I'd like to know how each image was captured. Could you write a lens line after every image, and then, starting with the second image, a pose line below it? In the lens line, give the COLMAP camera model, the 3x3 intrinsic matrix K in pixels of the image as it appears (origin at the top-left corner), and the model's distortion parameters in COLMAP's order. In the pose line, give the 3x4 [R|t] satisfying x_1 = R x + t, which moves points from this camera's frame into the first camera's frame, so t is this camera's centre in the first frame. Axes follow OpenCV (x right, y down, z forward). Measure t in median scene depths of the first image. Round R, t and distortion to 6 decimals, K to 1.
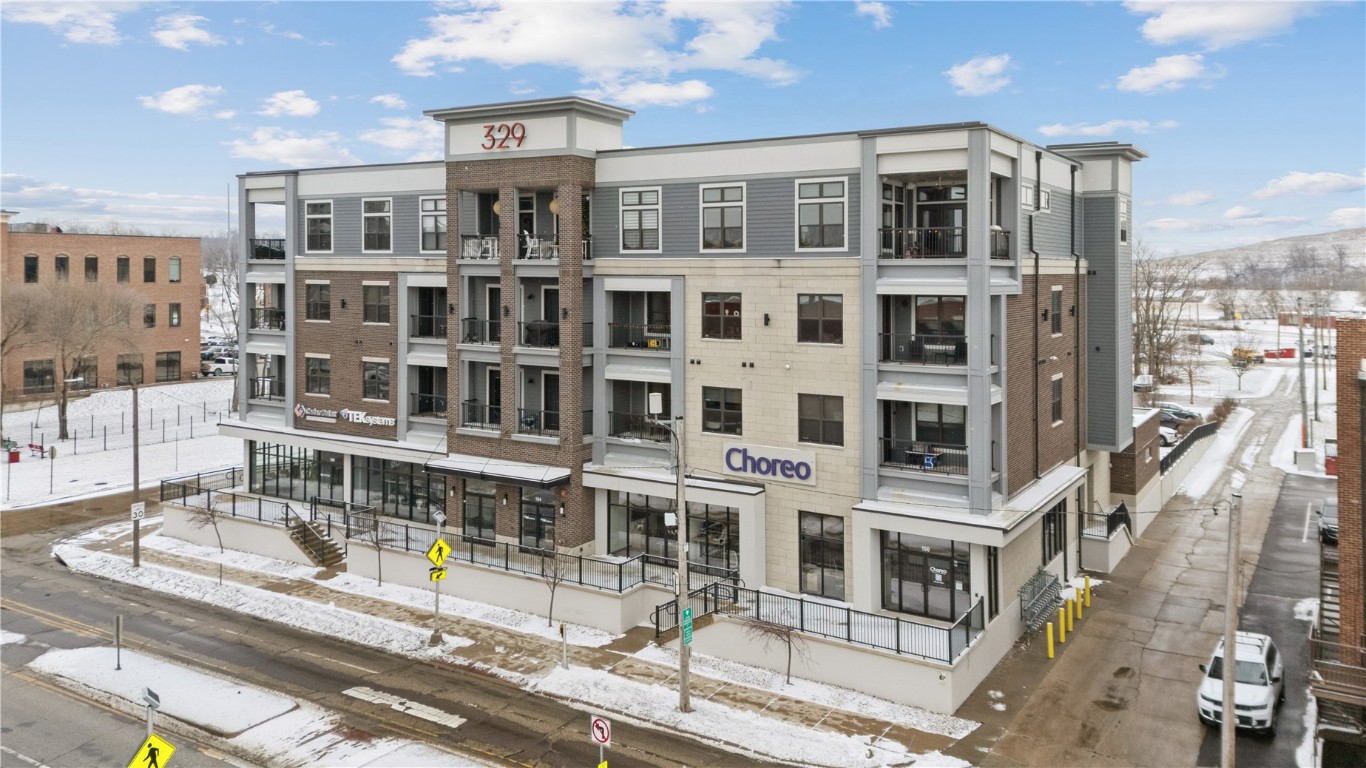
lens RADIAL K [[1056.3, 0, 664.3], [0, 1056.3, 296.2], [0, 0, 1]] dist [0.041904, -0.007595]
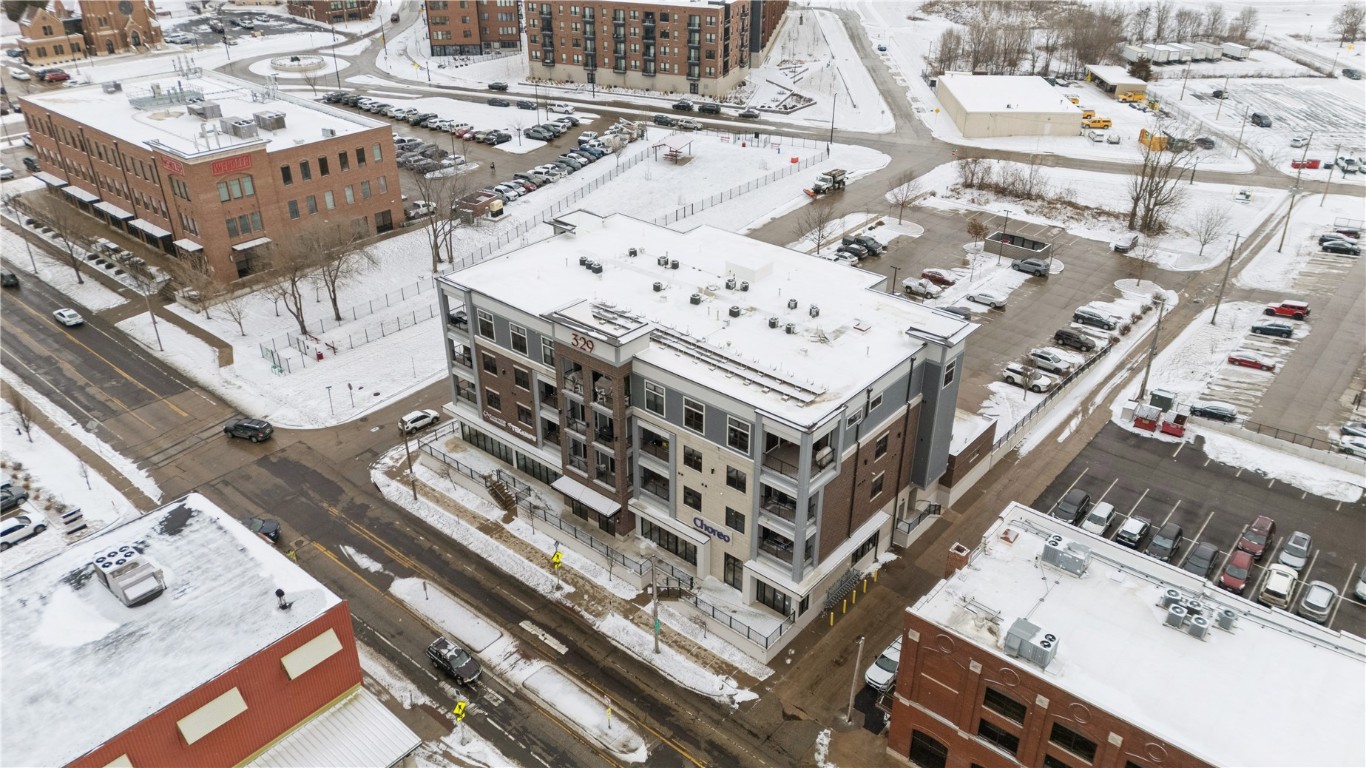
lens RADIAL K [[1056.3, 0, 685.8], [0, 1056.3, 381.5], [0, 0, 1]] dist [0.041904, -0.007595]
pose [[0.990741, 0.069060, -0.116886, 0.270332], [-0.002346, 0.869536, 0.493864, -1.114715], [0.135743, -0.489017, 0.861647, -0.641741]]
